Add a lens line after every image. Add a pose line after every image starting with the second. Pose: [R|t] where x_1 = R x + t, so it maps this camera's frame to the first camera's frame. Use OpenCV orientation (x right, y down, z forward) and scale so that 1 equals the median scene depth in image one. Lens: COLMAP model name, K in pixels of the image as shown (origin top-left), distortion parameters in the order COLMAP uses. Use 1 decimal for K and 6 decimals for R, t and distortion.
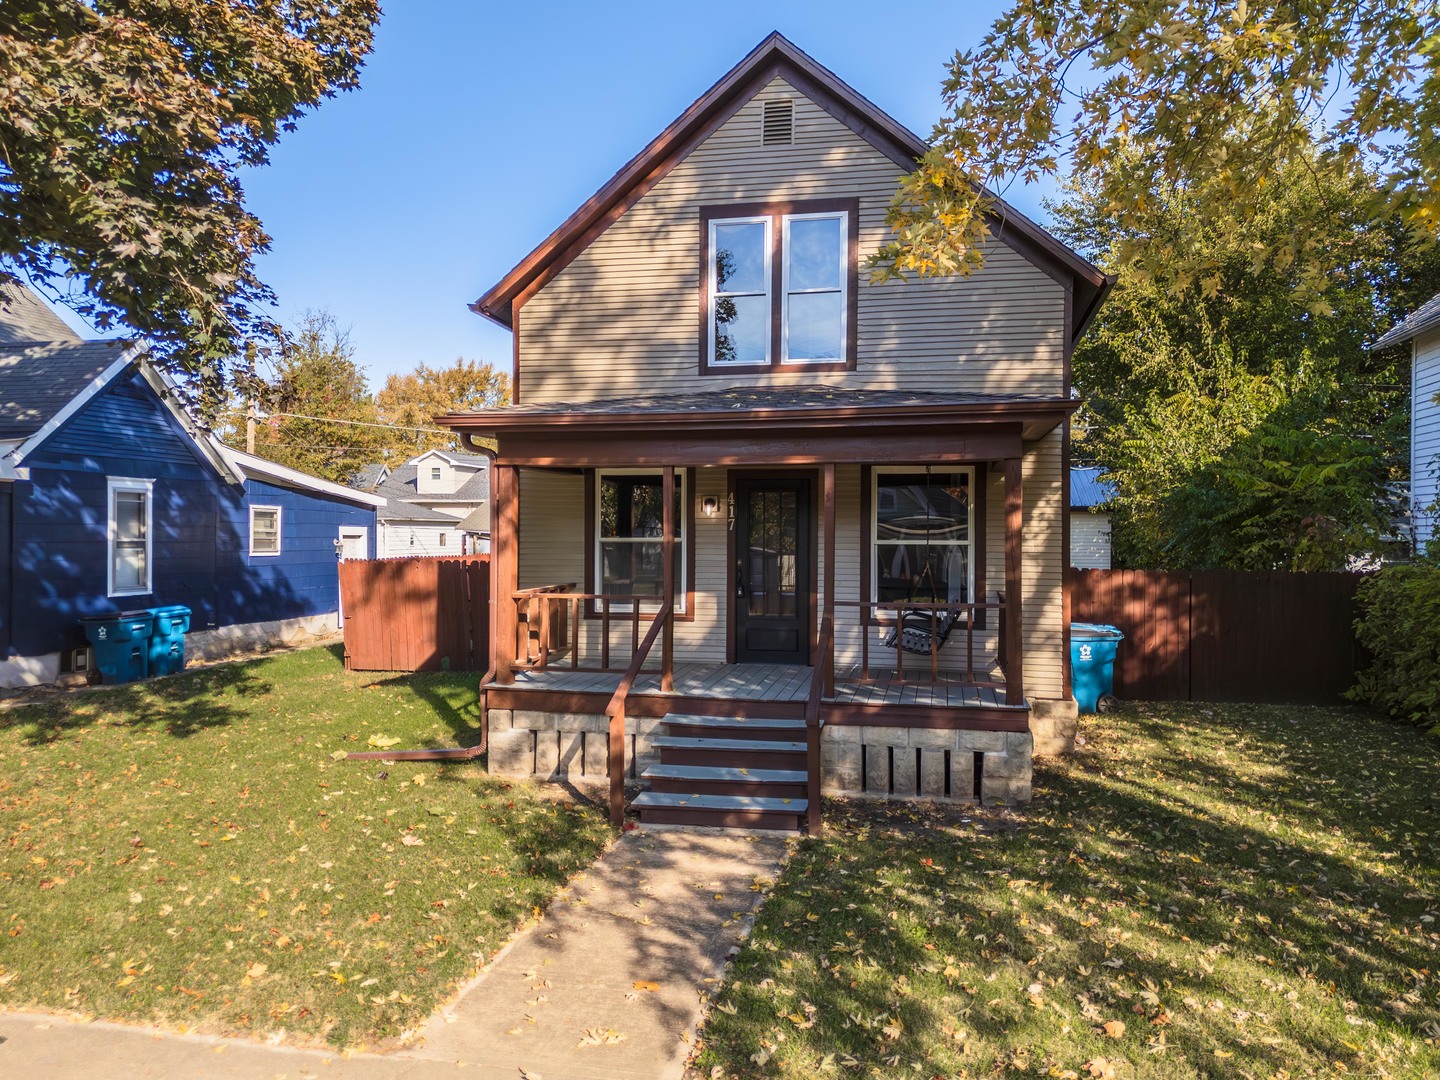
lens RADIAL K [[1022.0, 0, 720.0], [0, 1022.0, 540.0], [0, 0, 1]] dist [0.074869, -0.000276]
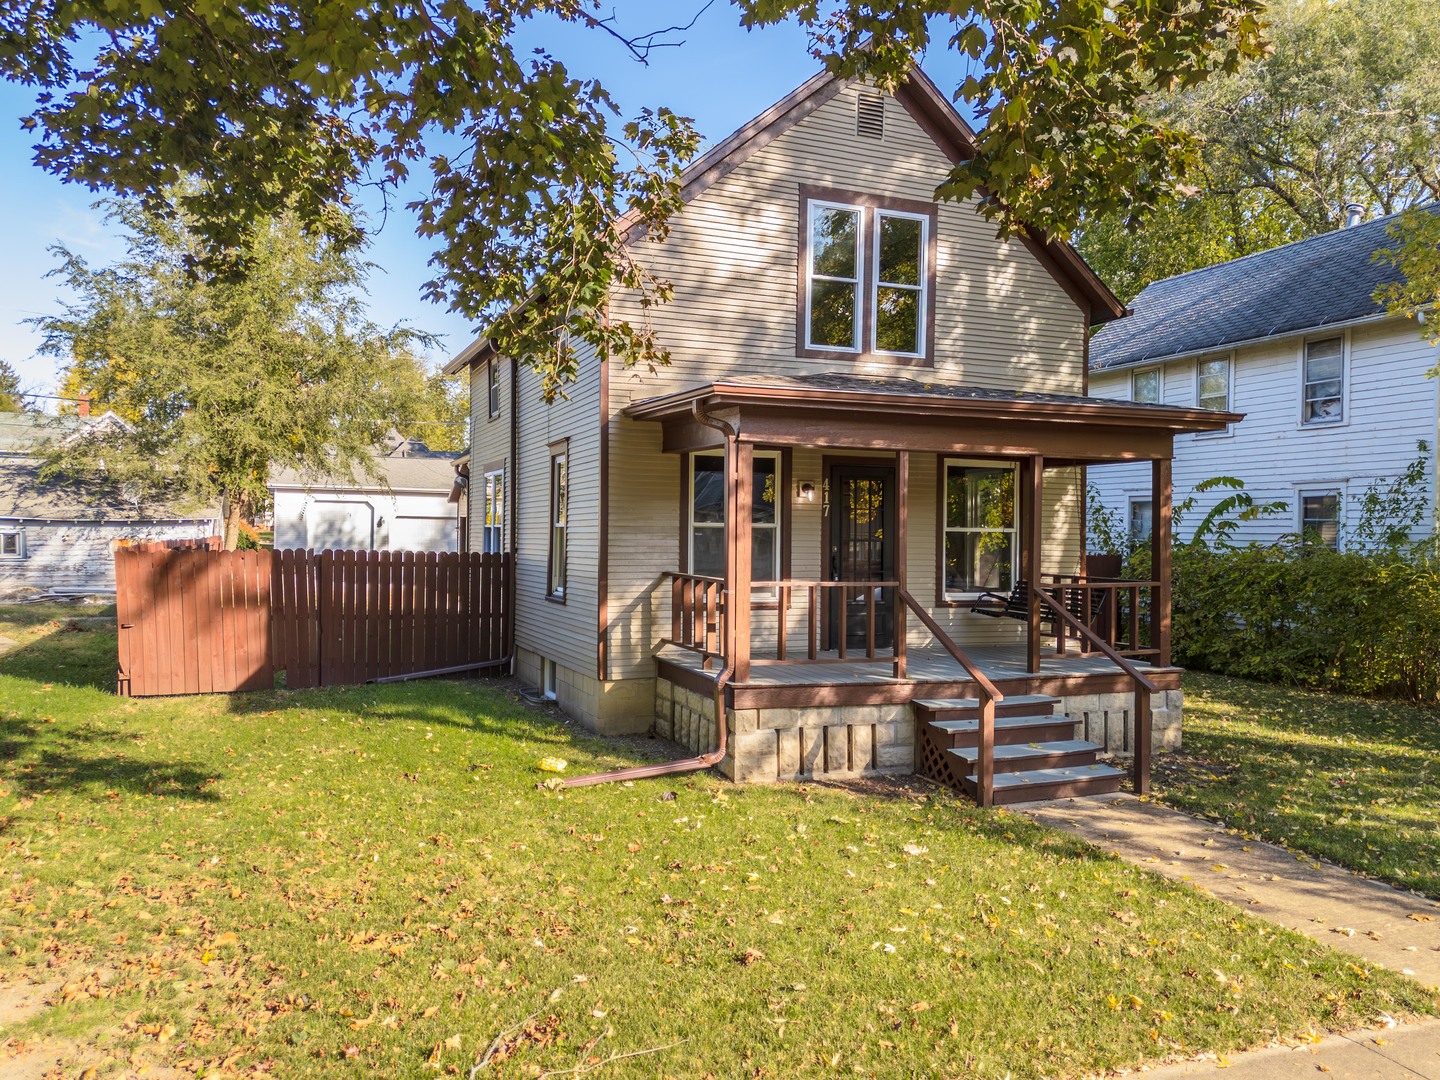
lens RADIAL K [[1033.7, 0, 720.0], [0, 1033.7, 540.0], [0, 0, 1]] dist [0.033259, -0.002193]
pose [[0.849188, 0.001577, 0.528089, -0.621176], [-0.006712, 0.999947, 0.007807, 0.006402], [-0.528049, -0.010174, 0.849153, 0.205403]]
